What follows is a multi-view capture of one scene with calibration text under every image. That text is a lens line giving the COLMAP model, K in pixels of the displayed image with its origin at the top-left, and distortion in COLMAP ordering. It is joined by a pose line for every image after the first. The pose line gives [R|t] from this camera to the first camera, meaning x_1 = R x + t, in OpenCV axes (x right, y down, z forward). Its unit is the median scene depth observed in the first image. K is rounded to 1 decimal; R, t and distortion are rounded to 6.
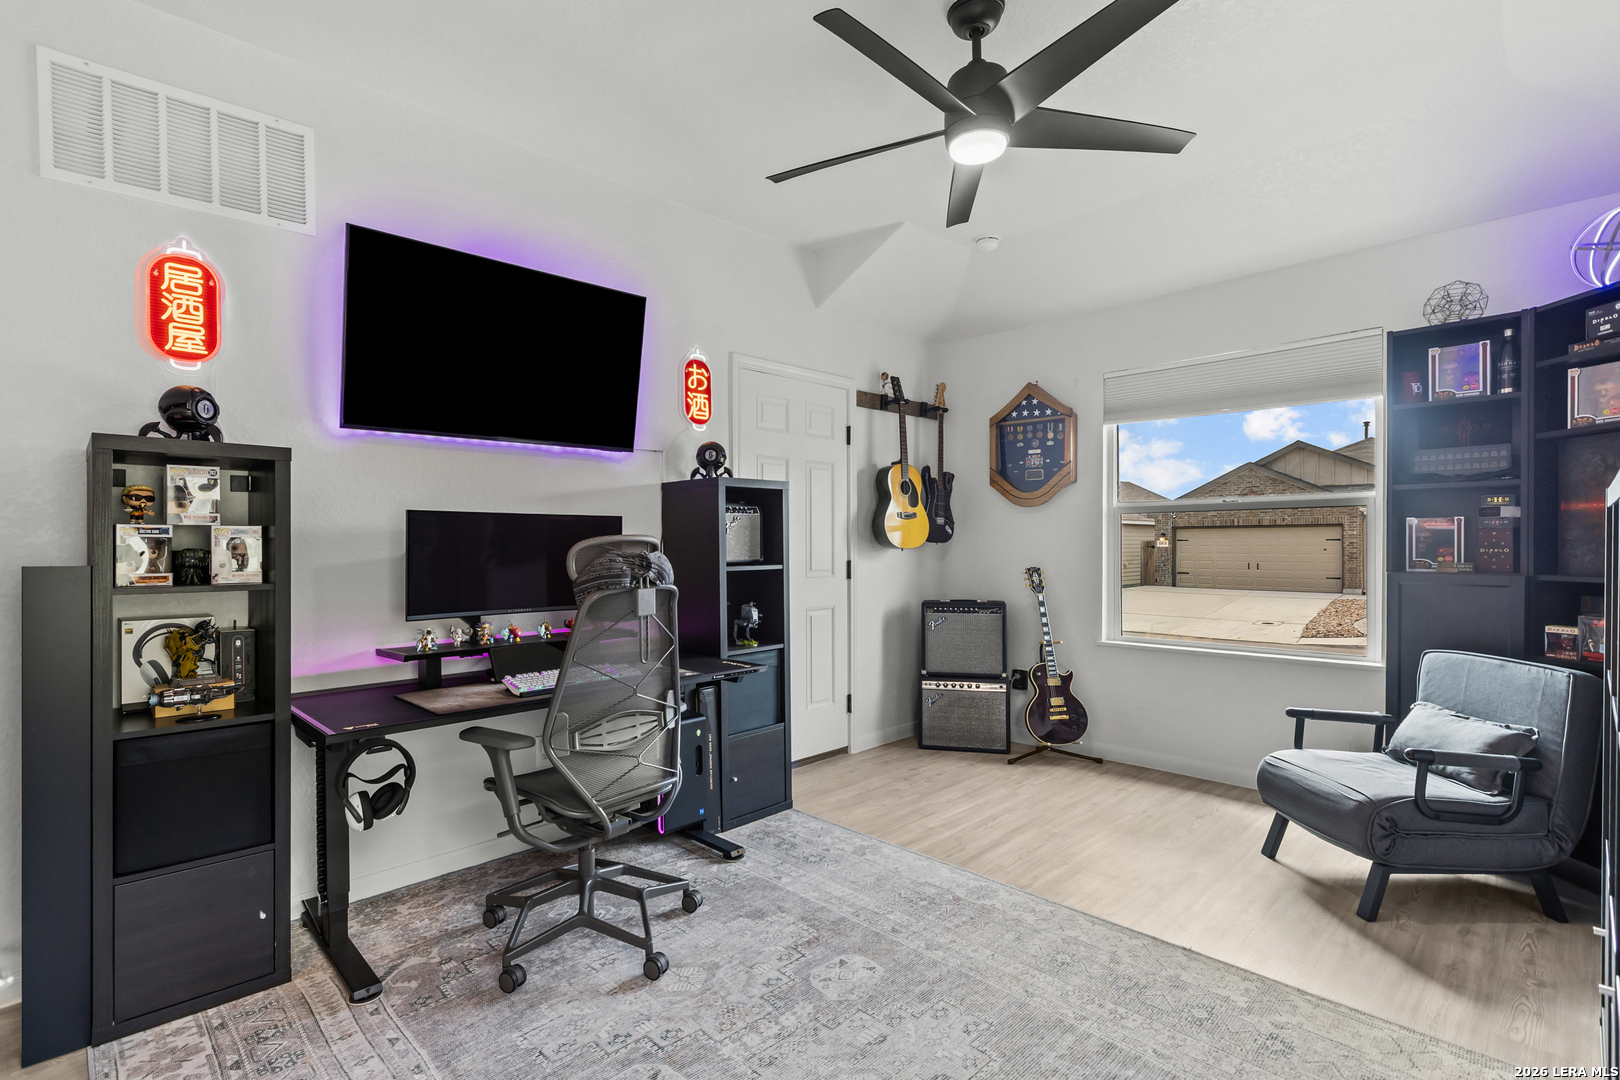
lens RADIAL K [[729.9, 0, 794.5], [0, 729.9, 528.0], [0, 0, 1]] dist [-0.000182, -0.000003]
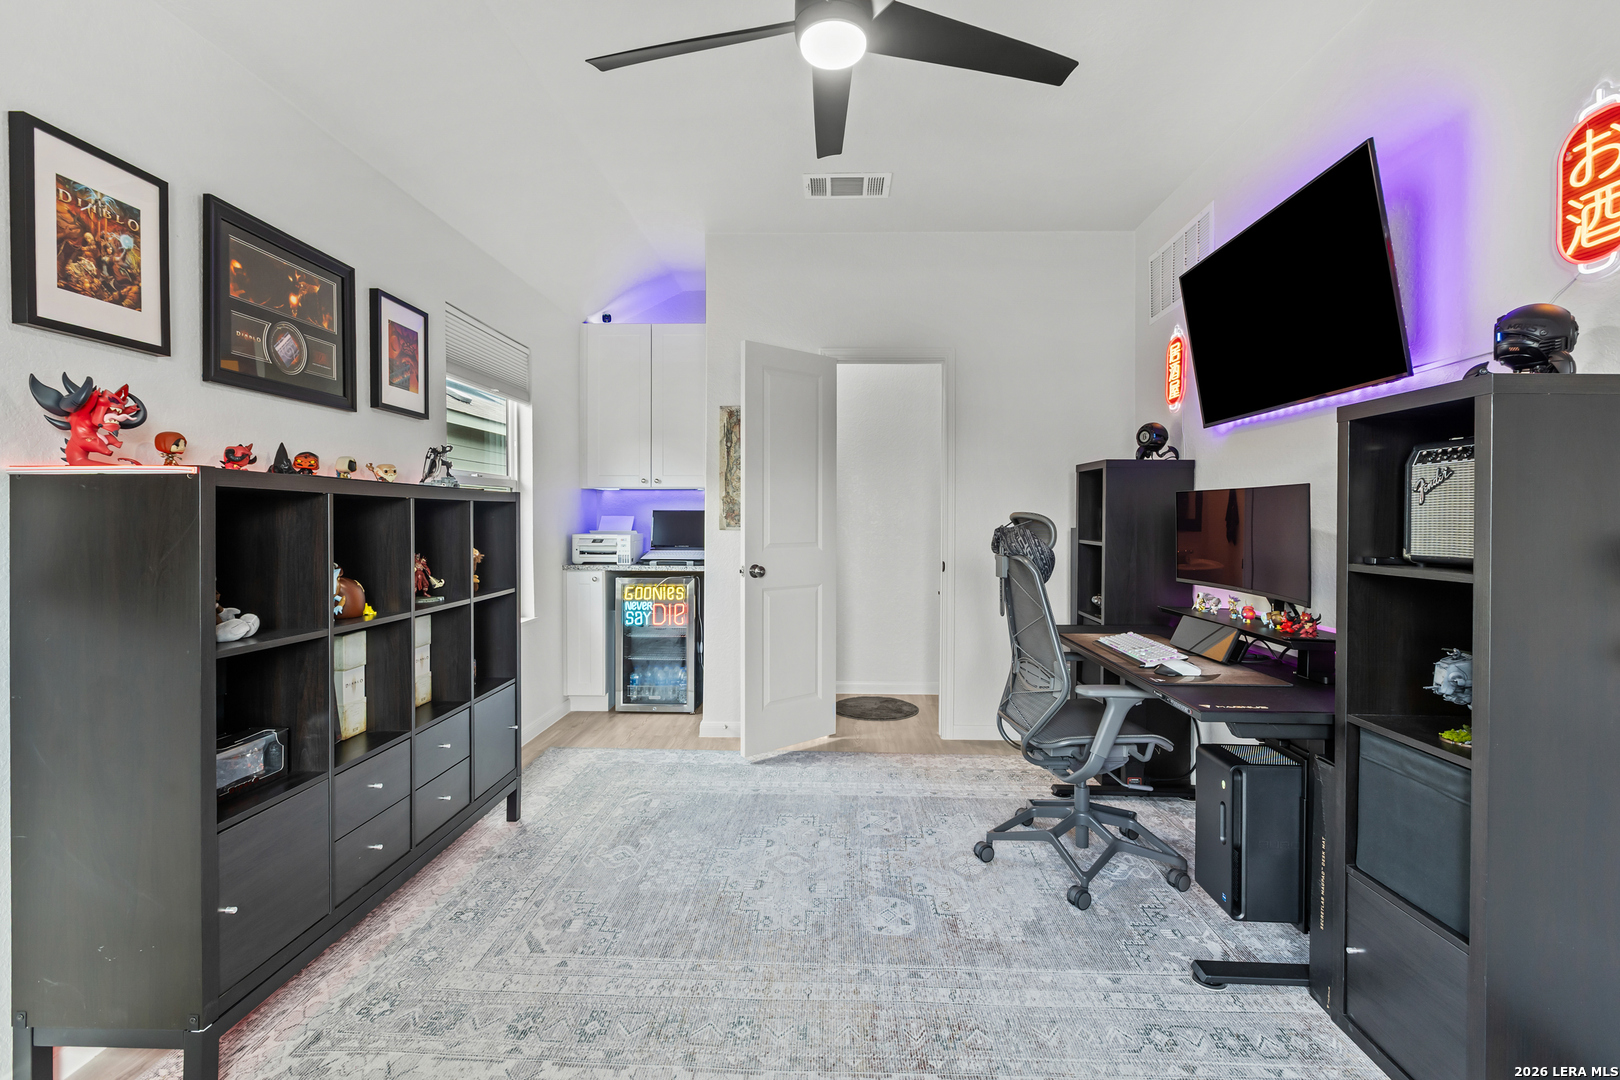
lens RADIAL K [[729.9, 0, 794.5], [0, 729.9, 528.0], [0, 0, 1]] dist [-0.000182, -0.000003]
pose [[-0.730577, 0.014880, -0.682668, 0.782150], [0.011973, 0.999888, 0.008982, 0.017506], [0.682726, -0.001611, -0.730673, 1.462150]]
